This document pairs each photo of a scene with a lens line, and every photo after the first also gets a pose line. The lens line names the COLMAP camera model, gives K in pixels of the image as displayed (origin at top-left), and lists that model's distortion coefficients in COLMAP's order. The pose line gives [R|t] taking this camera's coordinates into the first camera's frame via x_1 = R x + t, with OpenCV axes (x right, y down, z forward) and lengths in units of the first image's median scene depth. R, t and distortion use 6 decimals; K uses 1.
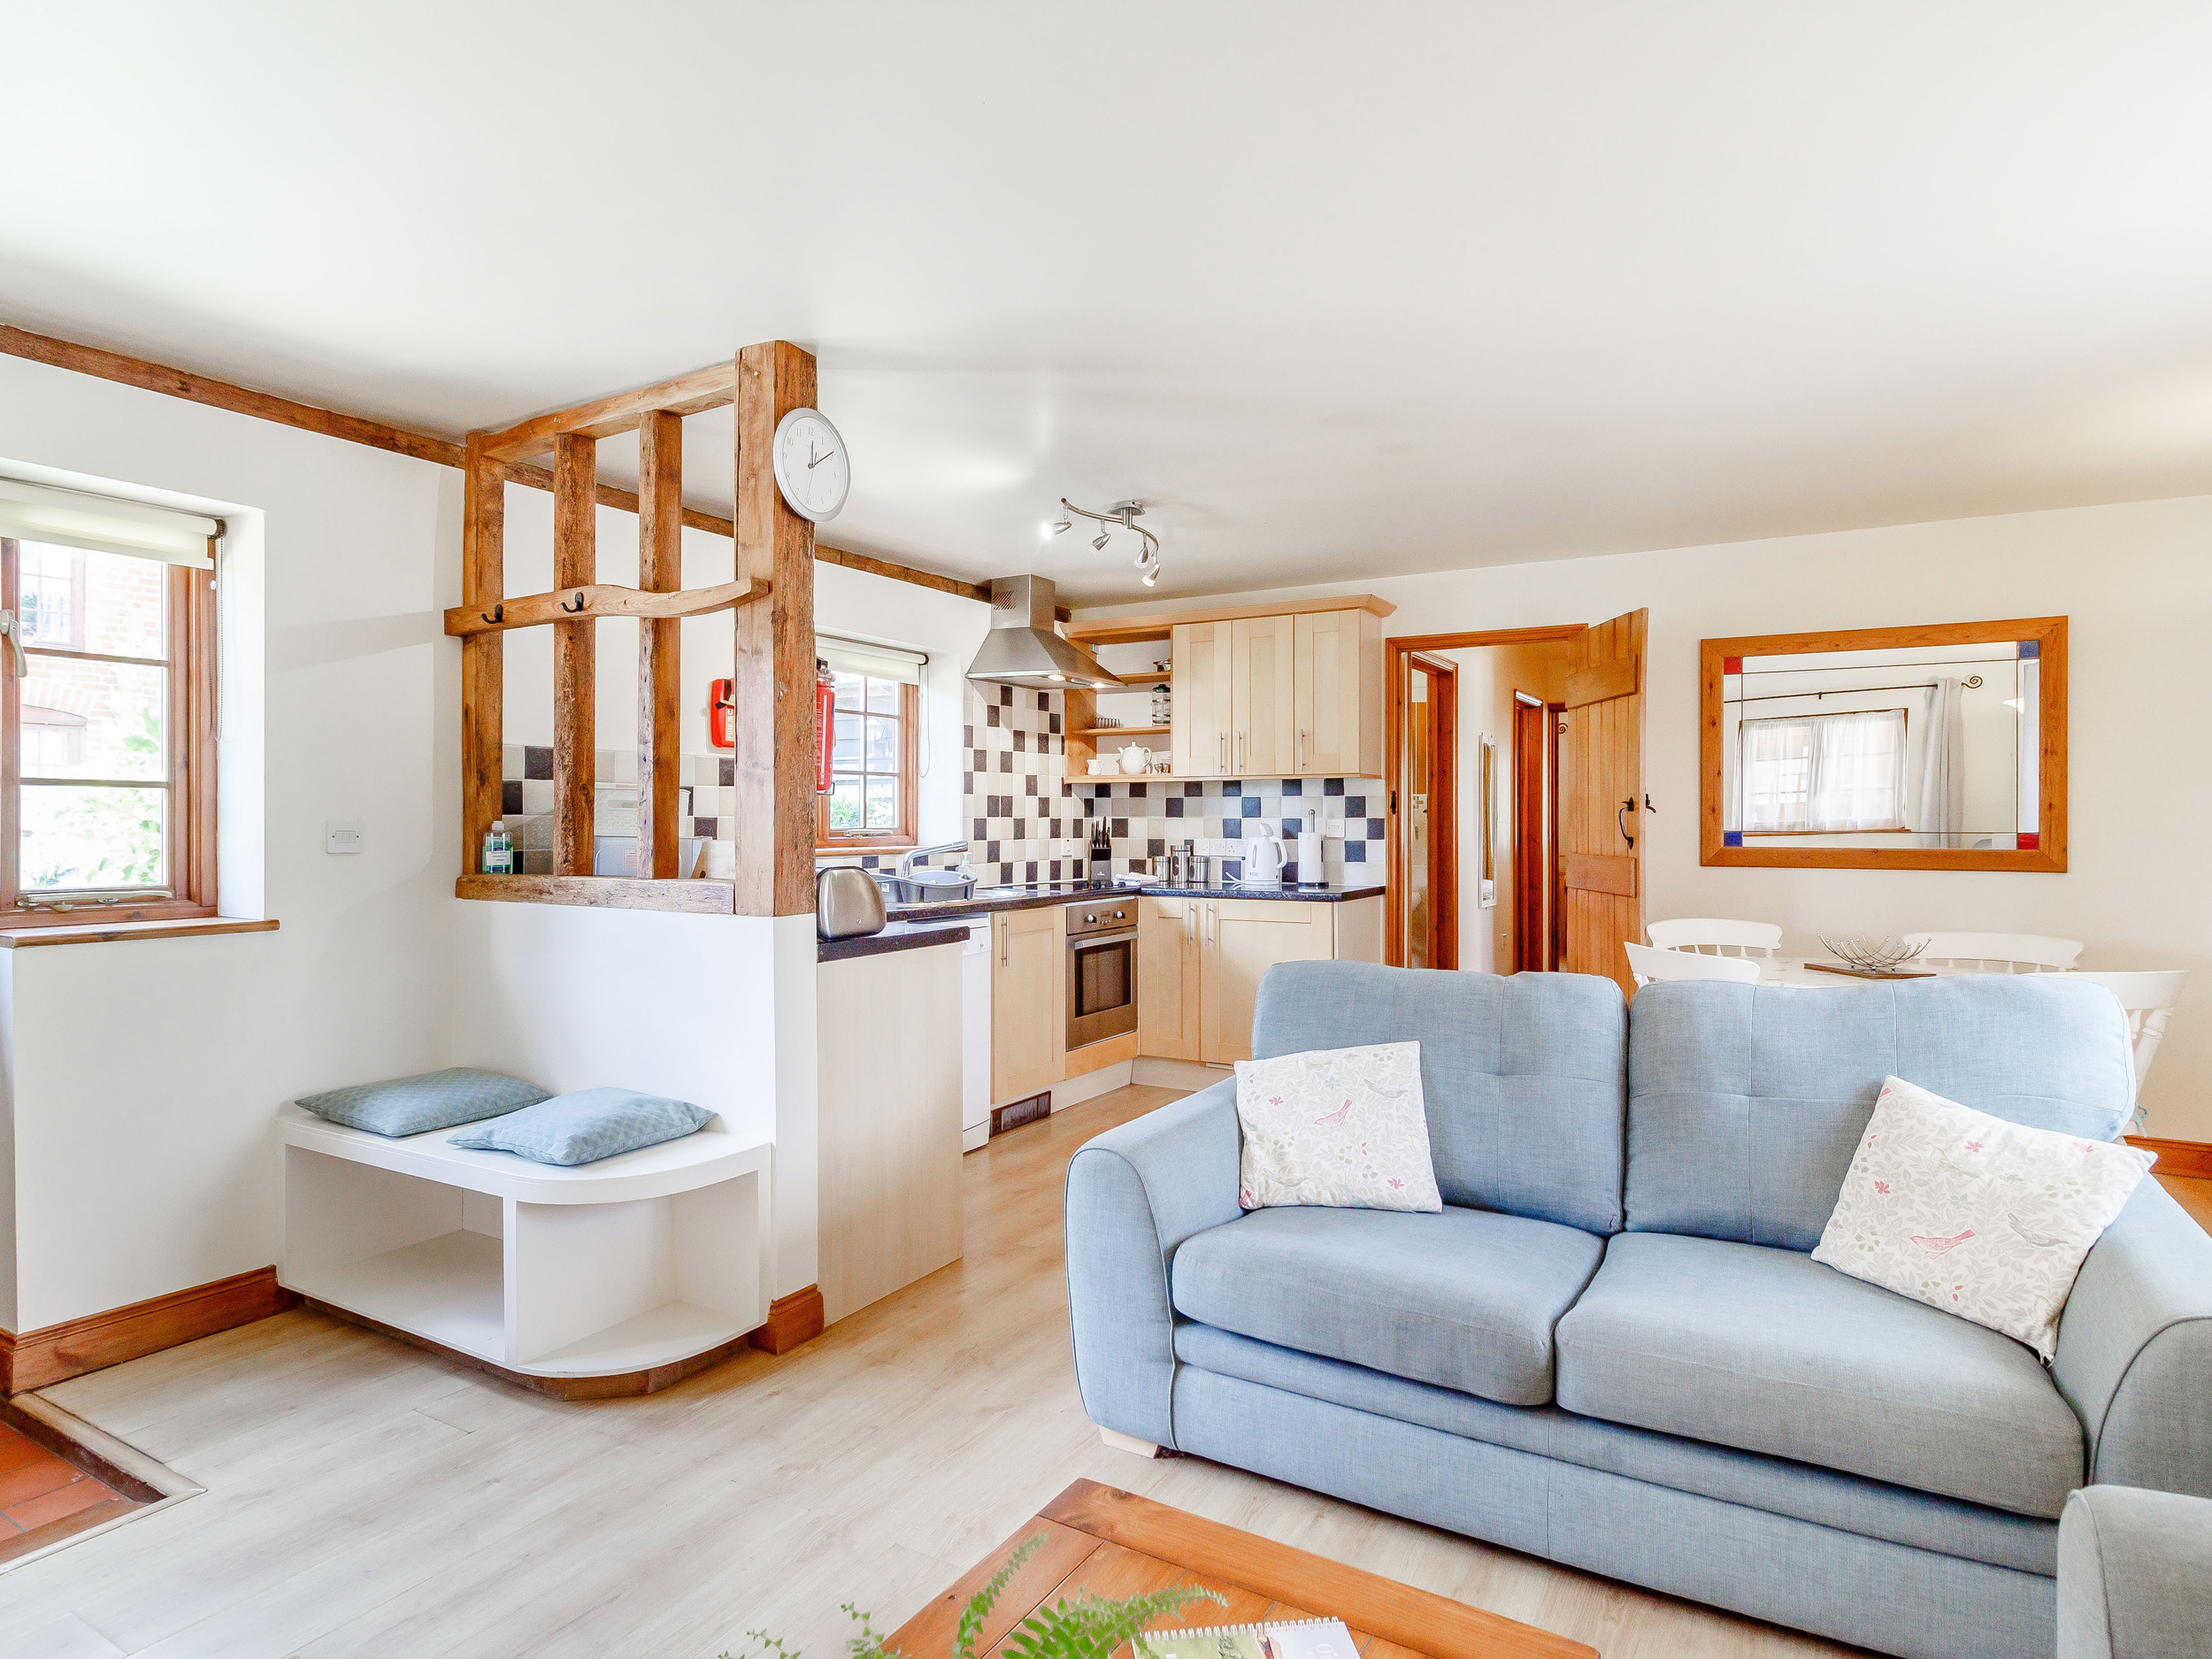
lens RADIAL K [[1248.0, 0, 1103.4], [0, 1248.0, 830.6], [0, 0, 1]] dist [0.001864, 0.000474]
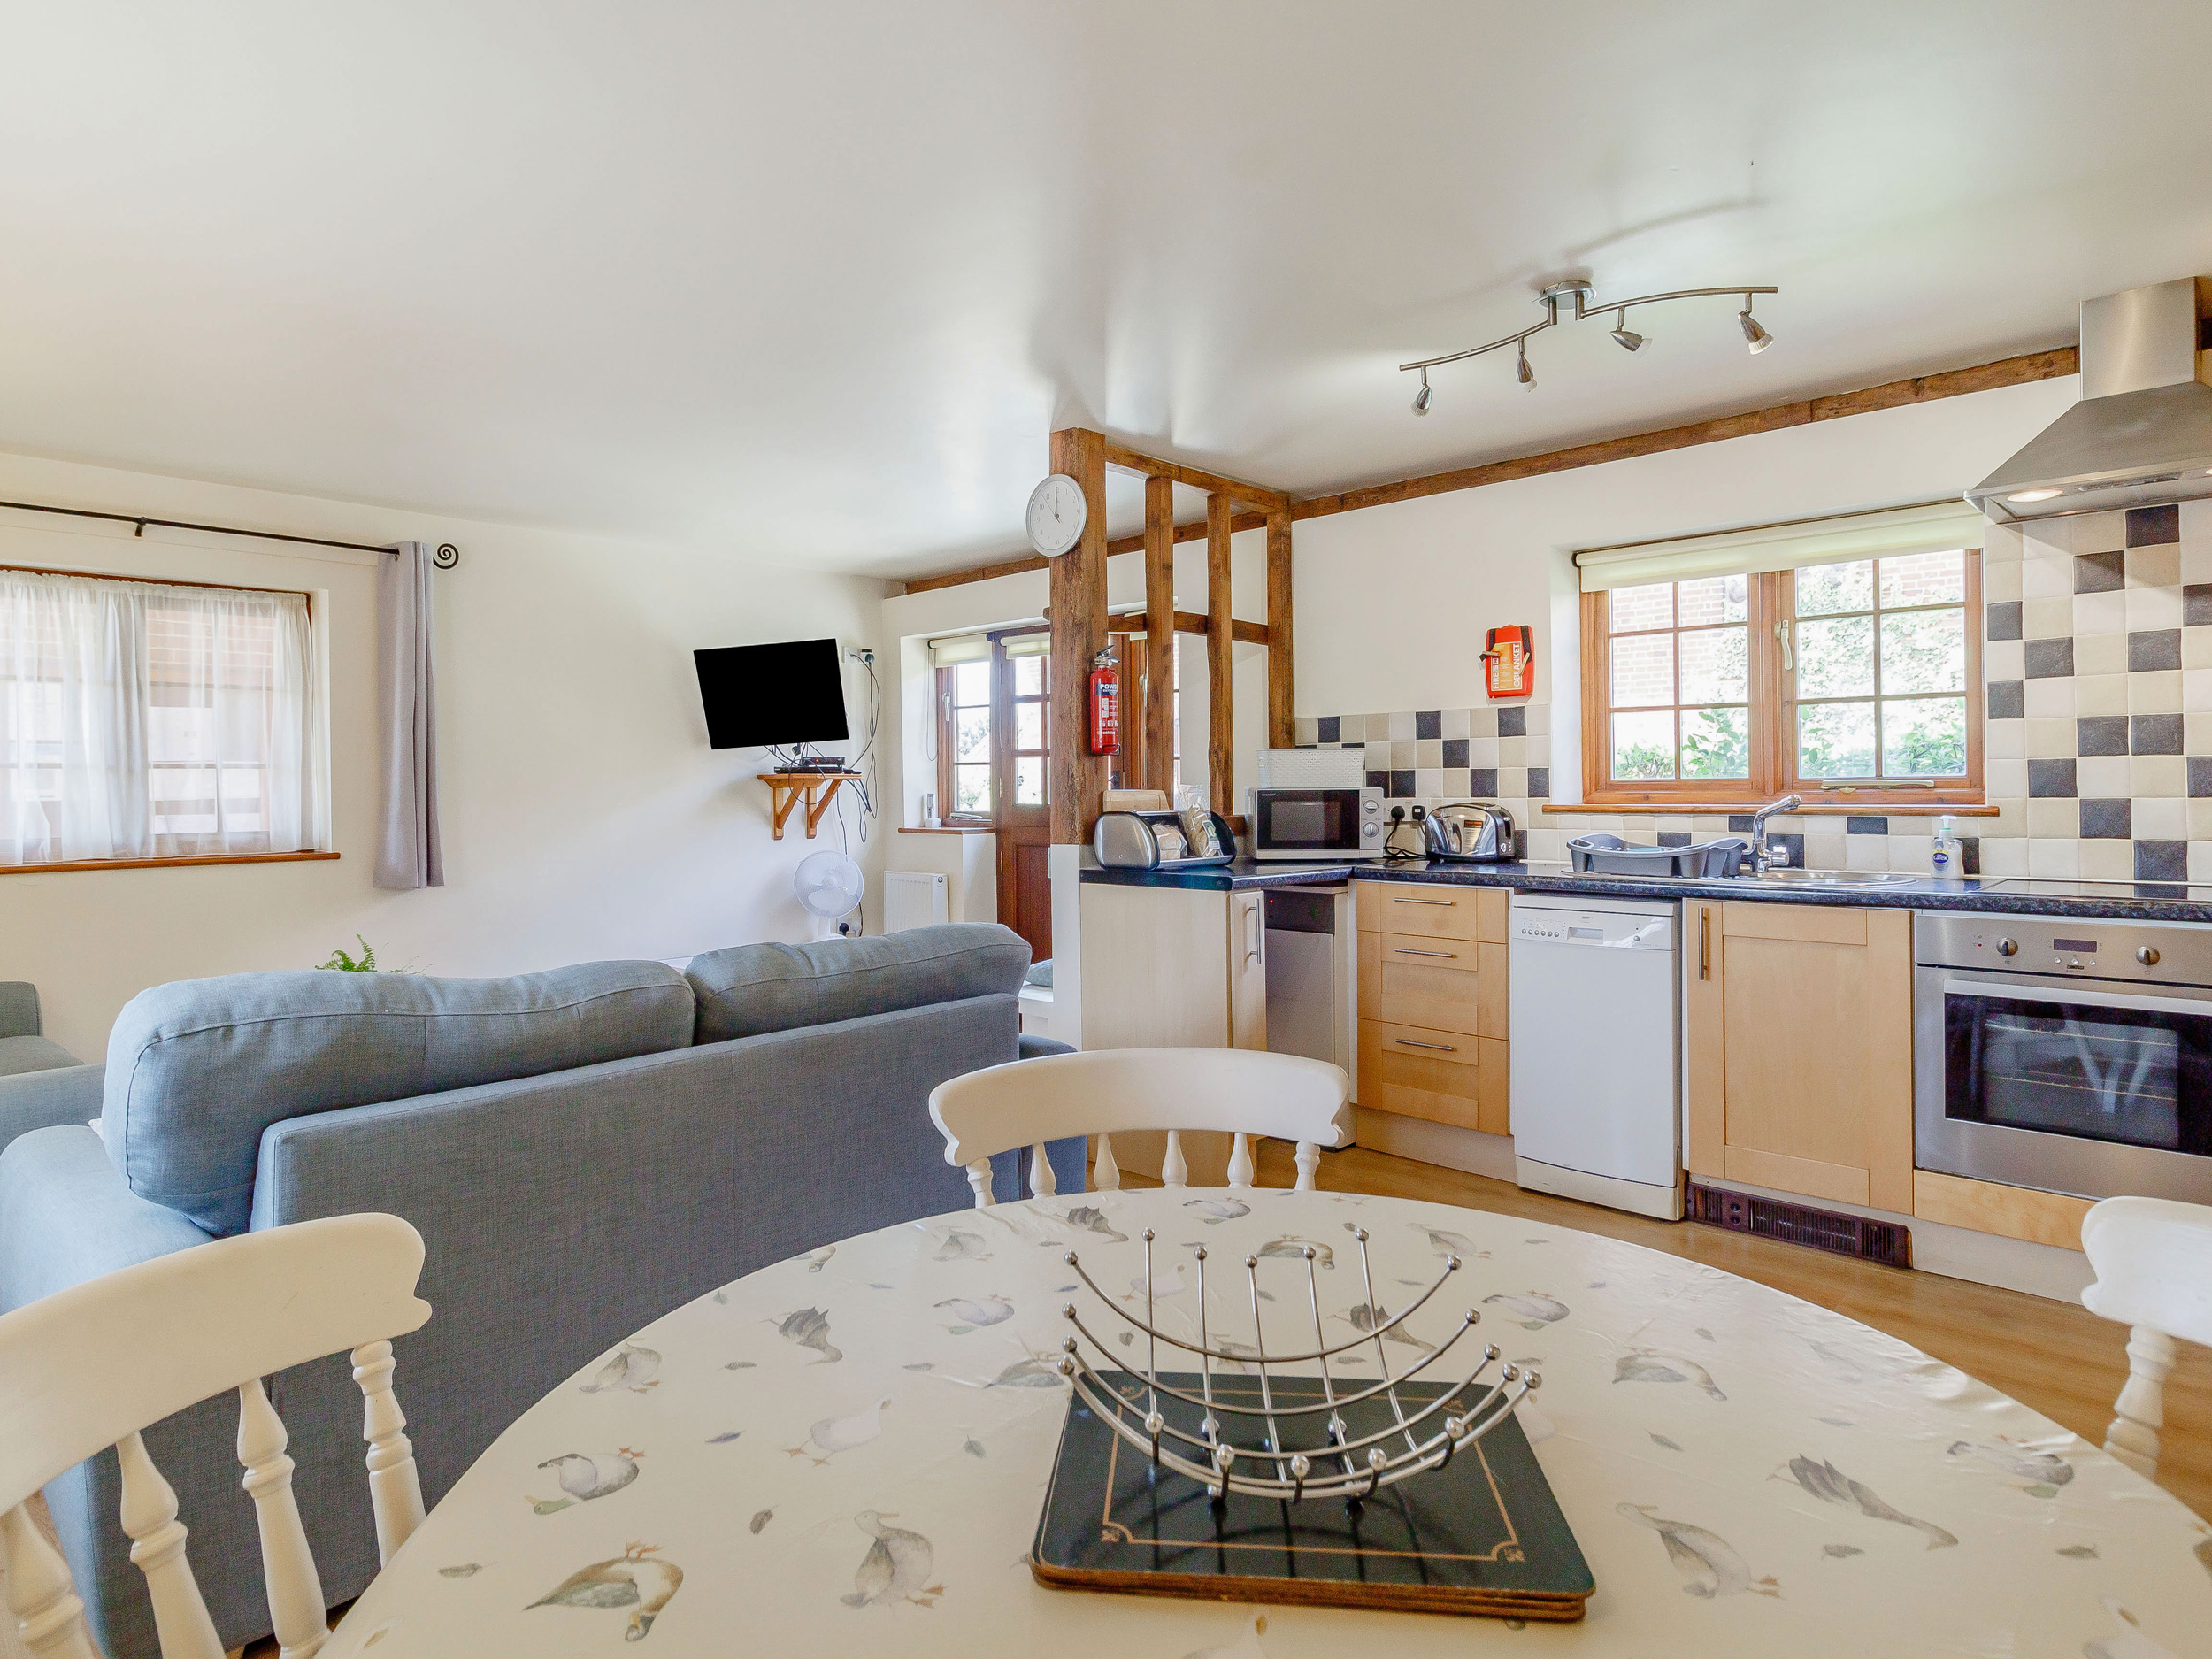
lens RADIAL K [[1248.0, 0, 1119.7], [0, 1248.0, 837.7], [0, 0, 1]] dist [0.001864, 0.000474]
pose [[-0.241597, 0.048353, -0.969171, 0.565034], [0.003658, 0.998796, 0.048919, -0.003884], [0.970370, 0.008274, -0.241483, 0.731886]]
